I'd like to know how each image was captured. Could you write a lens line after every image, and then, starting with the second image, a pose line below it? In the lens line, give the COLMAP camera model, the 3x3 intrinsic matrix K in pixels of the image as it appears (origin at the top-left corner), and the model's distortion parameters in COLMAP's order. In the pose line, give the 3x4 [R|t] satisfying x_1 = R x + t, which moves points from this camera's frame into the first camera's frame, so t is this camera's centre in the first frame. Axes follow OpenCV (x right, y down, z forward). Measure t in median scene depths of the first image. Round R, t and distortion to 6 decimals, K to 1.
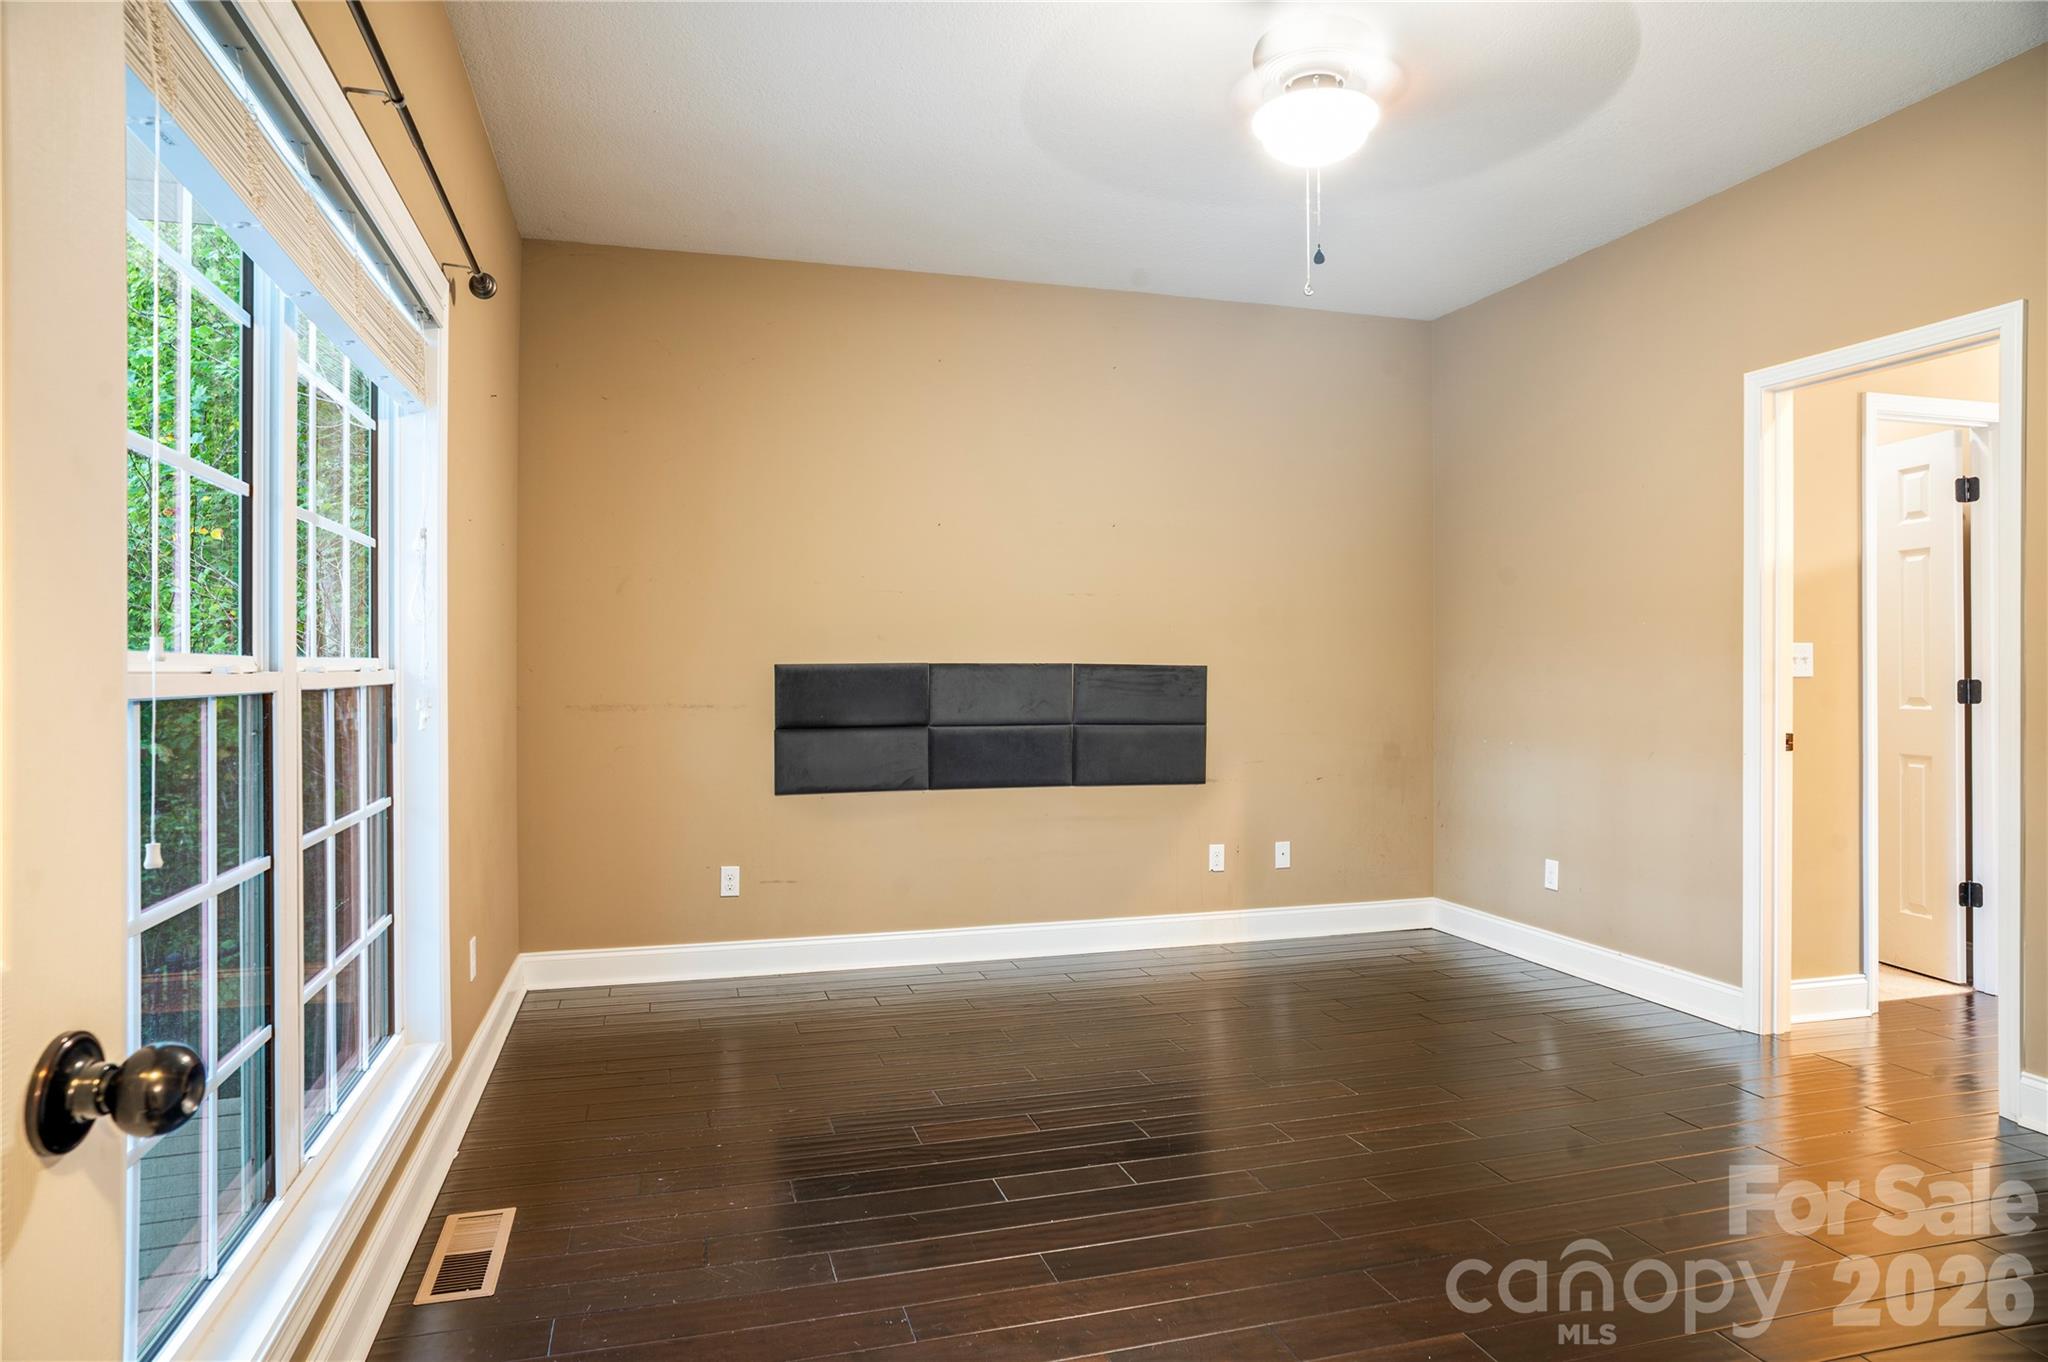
lens RADIAL K [[1221.6, 0, 1027.7], [0, 1221.6, 706.4], [0, 0, 1]] dist [-0.076710, 0.056372]
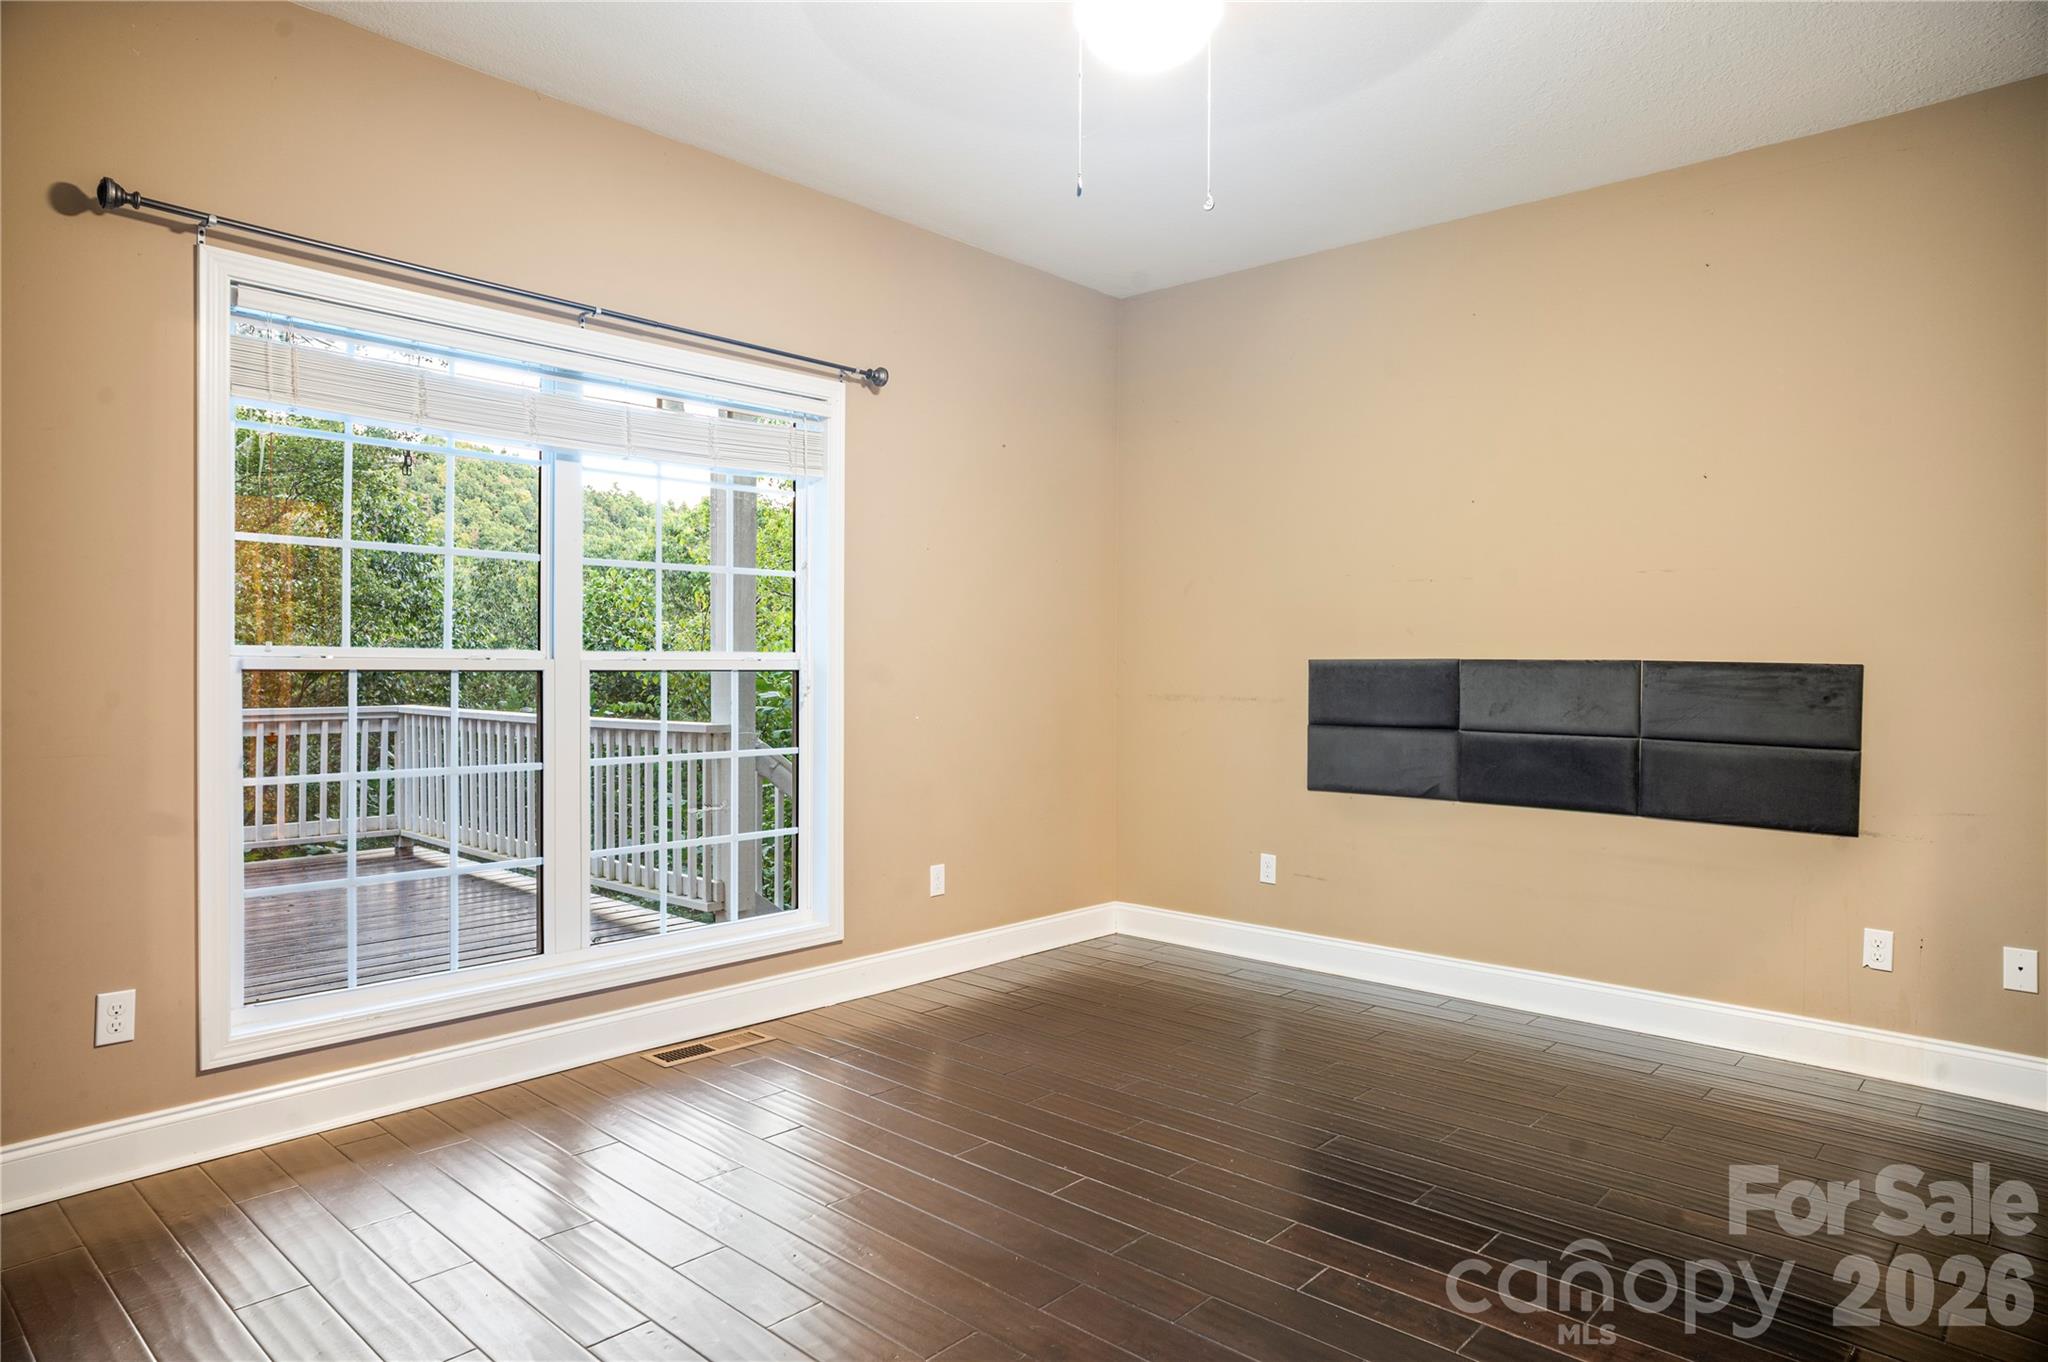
lens RADIAL K [[1221.6, 0, 1027.7], [0, 1221.6, 706.4], [0, 0, 1]] dist [-0.076710, 0.056372]
pose [[0.515919, 0.033693, -0.855974, 0.512993], [-0.035332, 0.999213, 0.018036, -0.005906], [0.855908, 0.020938, 0.516704, 0.274325]]
